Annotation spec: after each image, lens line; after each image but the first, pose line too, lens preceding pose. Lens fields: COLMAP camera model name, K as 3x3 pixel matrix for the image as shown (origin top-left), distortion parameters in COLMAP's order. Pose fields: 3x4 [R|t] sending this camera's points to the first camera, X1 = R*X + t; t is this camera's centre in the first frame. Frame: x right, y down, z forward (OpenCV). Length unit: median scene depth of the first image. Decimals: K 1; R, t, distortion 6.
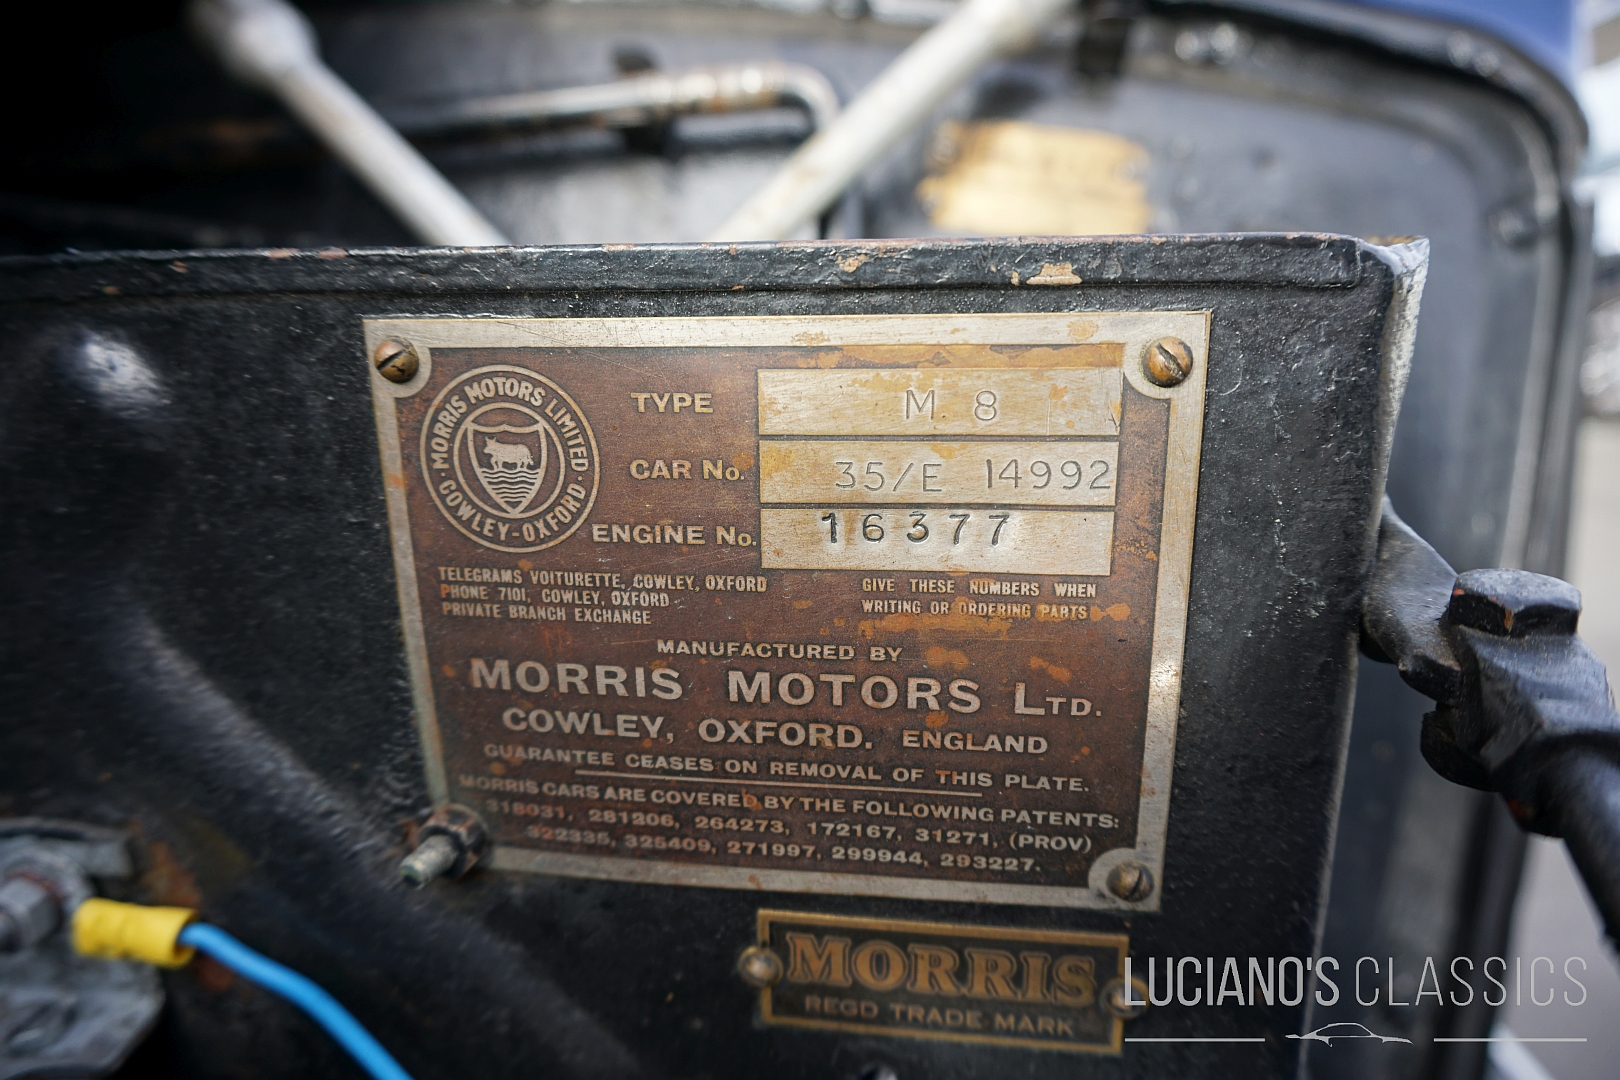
lens RADIAL K [[1085.9, 0, 807.8], [0, 1085.9, 535.6], [0, 0, 1]] dist [-0.043437, 0.029467]
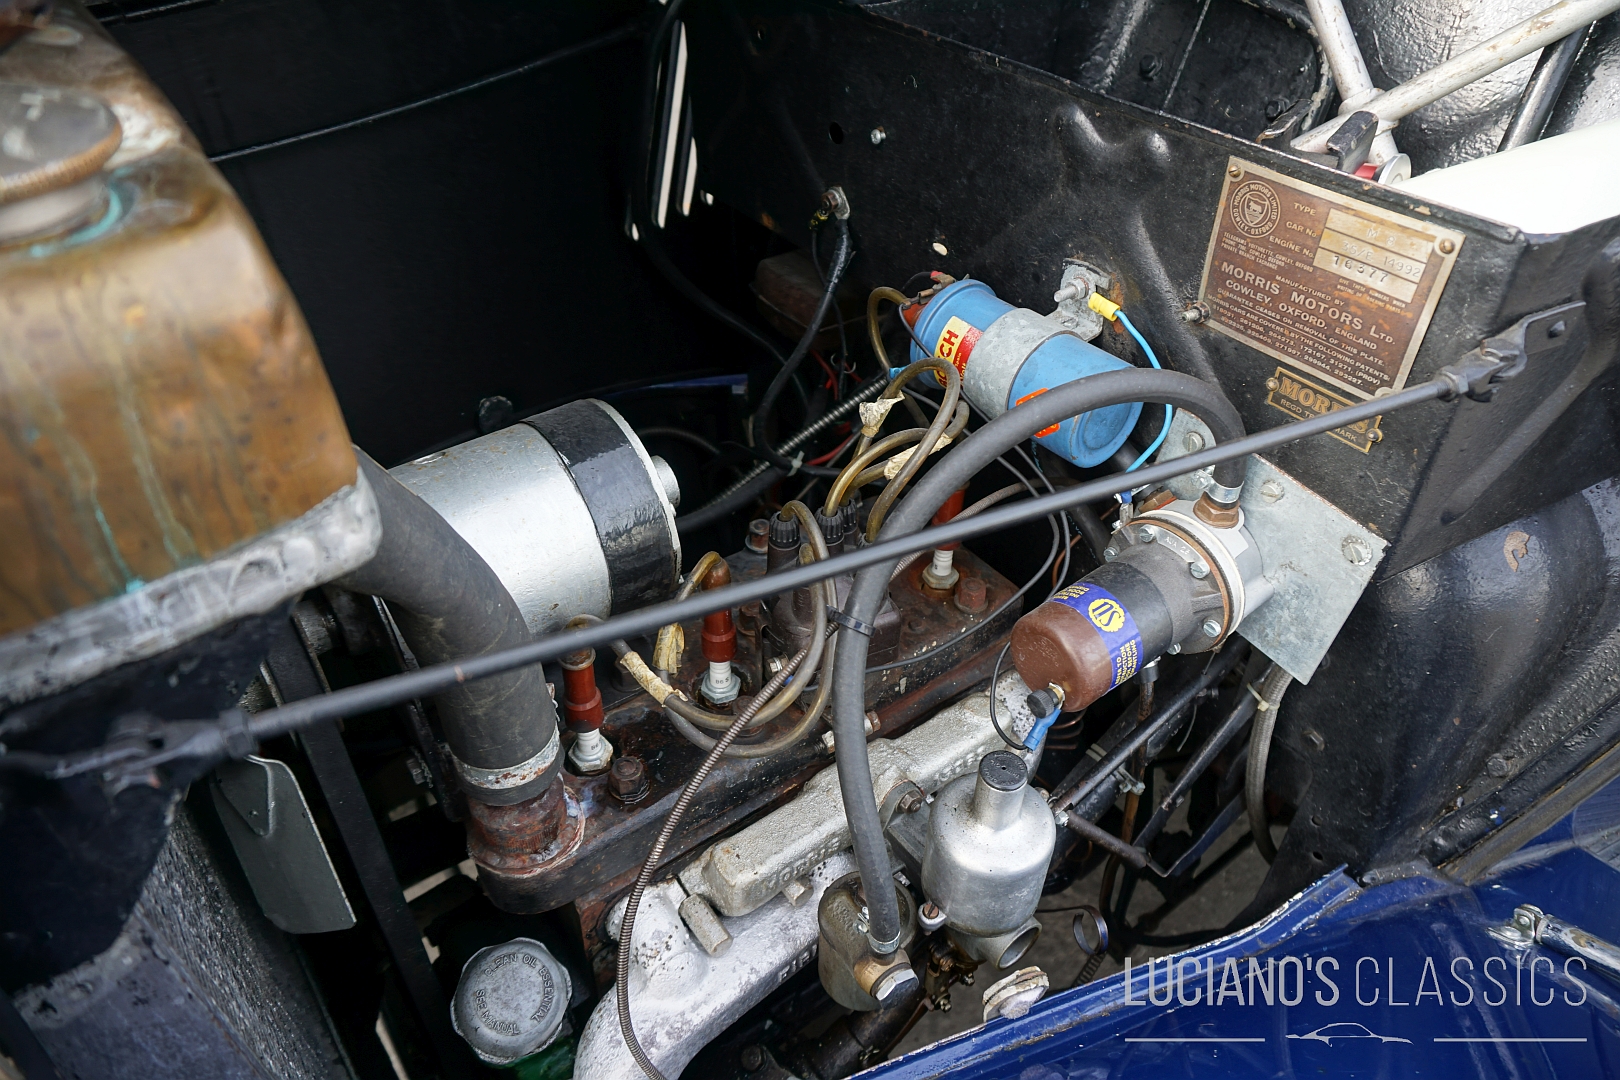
lens RADIAL K [[1085.9, 0, 807.8], [0, 1085.9, 535.6], [0, 0, 1]] dist [-0.043437, 0.029467]
pose [[0.715647, 0.458193, -0.527170, 0.911477], [-0.192857, 0.855044, 0.481358, -0.516877], [0.671308, -0.242814, 0.700276, -2.403007]]
